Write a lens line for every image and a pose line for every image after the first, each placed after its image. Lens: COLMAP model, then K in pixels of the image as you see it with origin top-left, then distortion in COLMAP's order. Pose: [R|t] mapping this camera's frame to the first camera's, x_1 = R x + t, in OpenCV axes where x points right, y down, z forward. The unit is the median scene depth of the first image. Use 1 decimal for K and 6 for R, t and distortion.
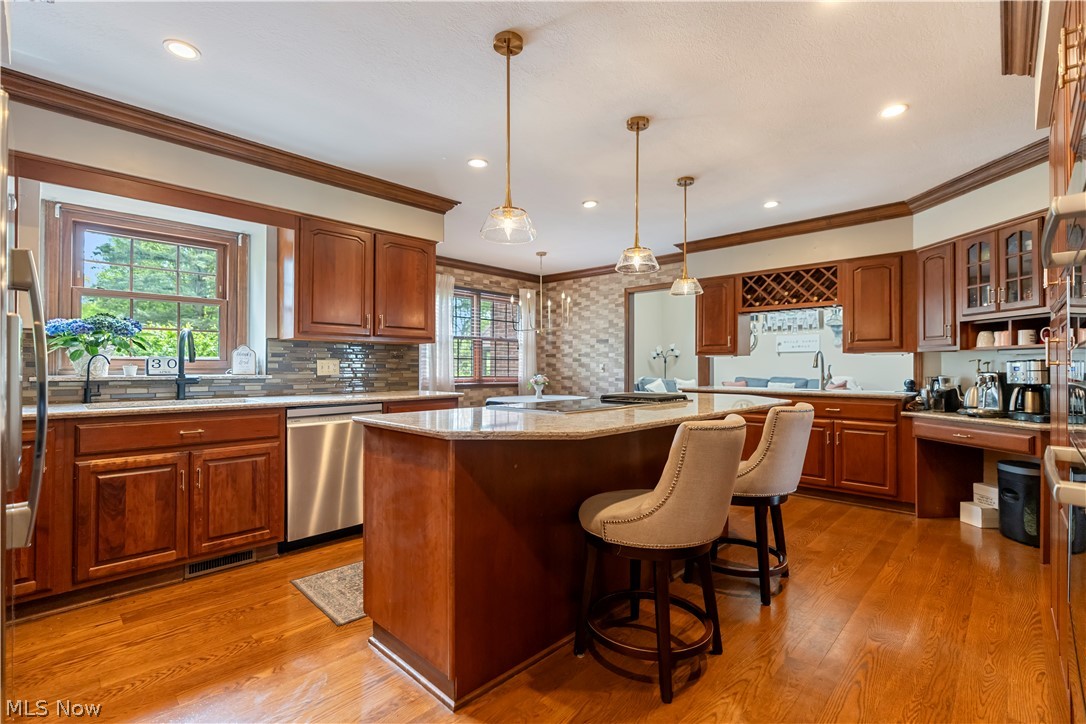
lens RADIAL K [[491.0, 0, 545.2], [0, 491.0, 366.2], [0, 0, 1]] dist [-0.002700, 0.000440]
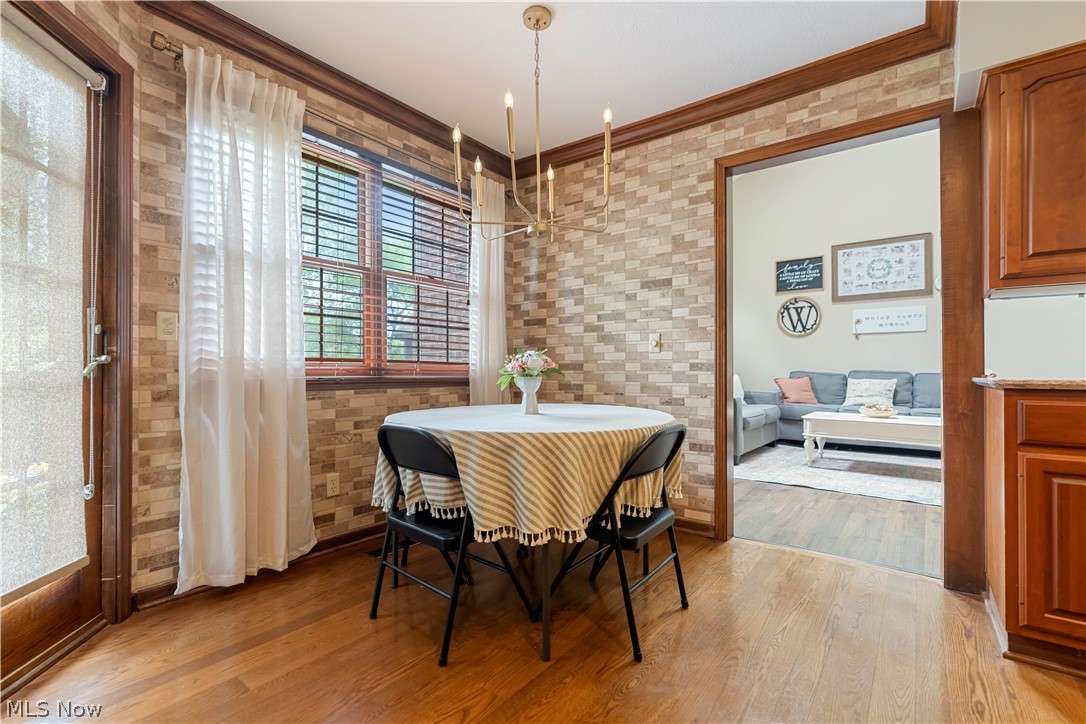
lens RADIAL K [[491.0, 0, 545.2], [0, 491.0, 366.2], [0, 0, 1]] dist [-0.002700, 0.000440]
pose [[0.993519, -0.000344, 0.113663, -0.038305], [0.001252, 0.999968, -0.007922, 0.029450], [-0.113656, 0.008013, 0.993488, 0.562538]]
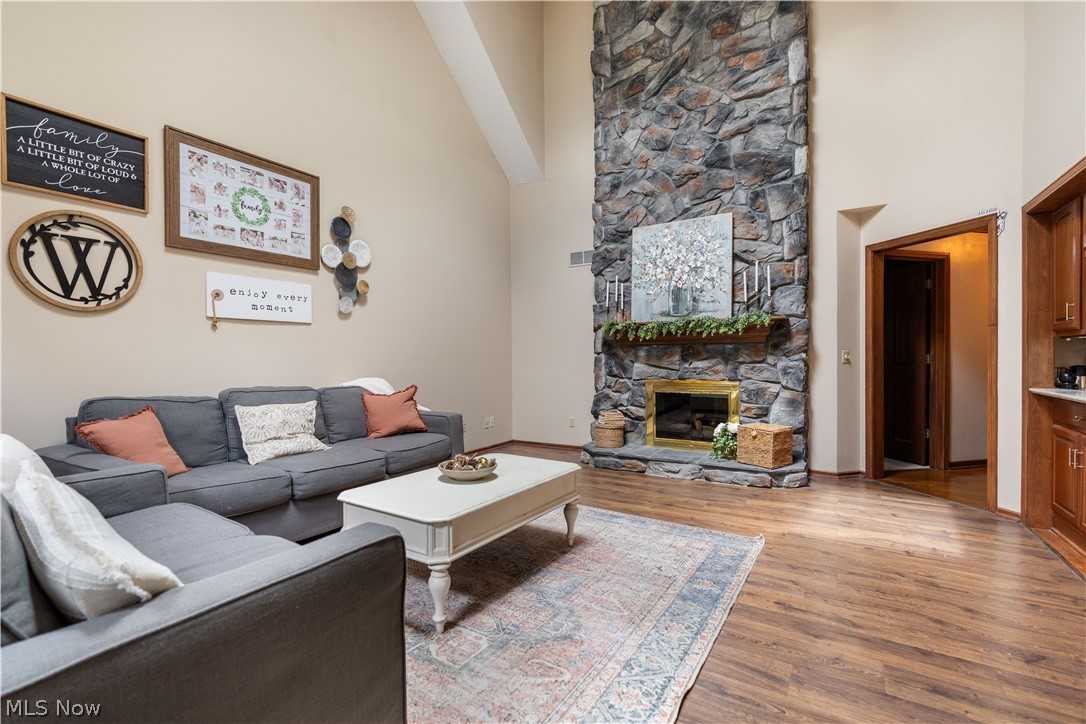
lens RADIAL K [[491.0, 0, 545.2], [0, 491.0, 366.2], [0, 0, 1]] dist [-0.002700, 0.000440]
pose [[-0.220447, -0.014138, 0.975296, 0.113777], [0.007335, 0.999843, 0.016152, 0.002429], [-0.975371, 0.010714, -0.220309, 1.238164]]
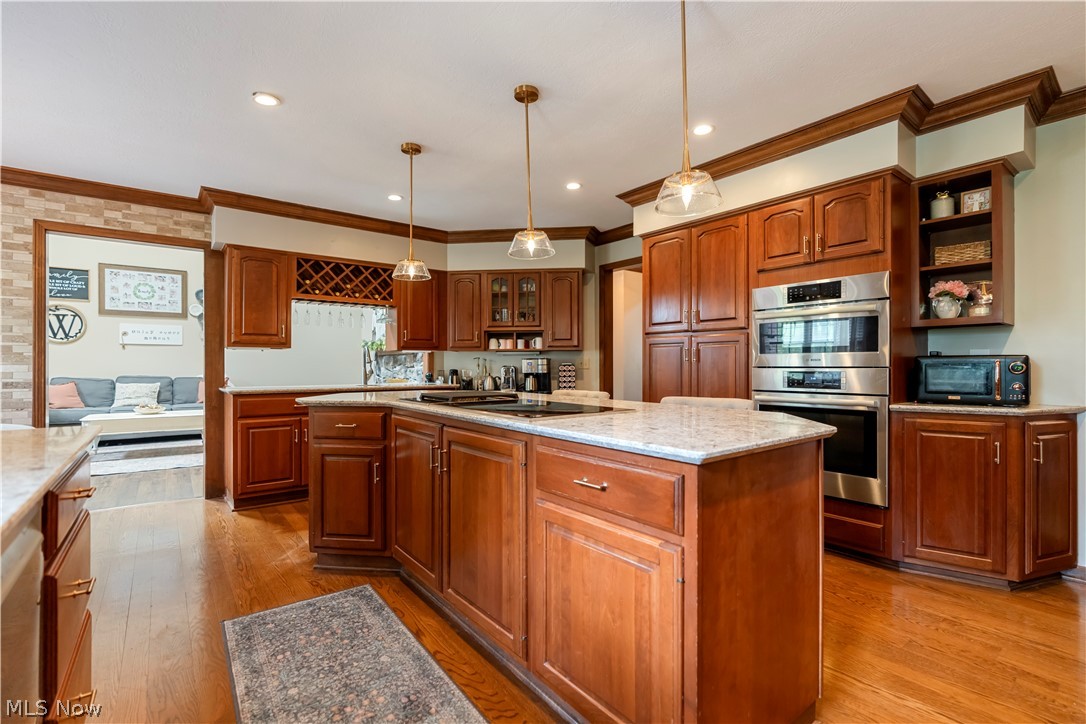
lens RADIAL K [[491.0, 0, 545.2], [0, 491.0, 366.2], [0, 0, 1]] dist [-0.002700, 0.000440]
pose [[0.138638, -0.003760, 0.990336, -0.293846], [-0.000664, 0.999992, 0.003890, 0.003820], [-0.990343, -0.001197, 0.138635, 0.343671]]
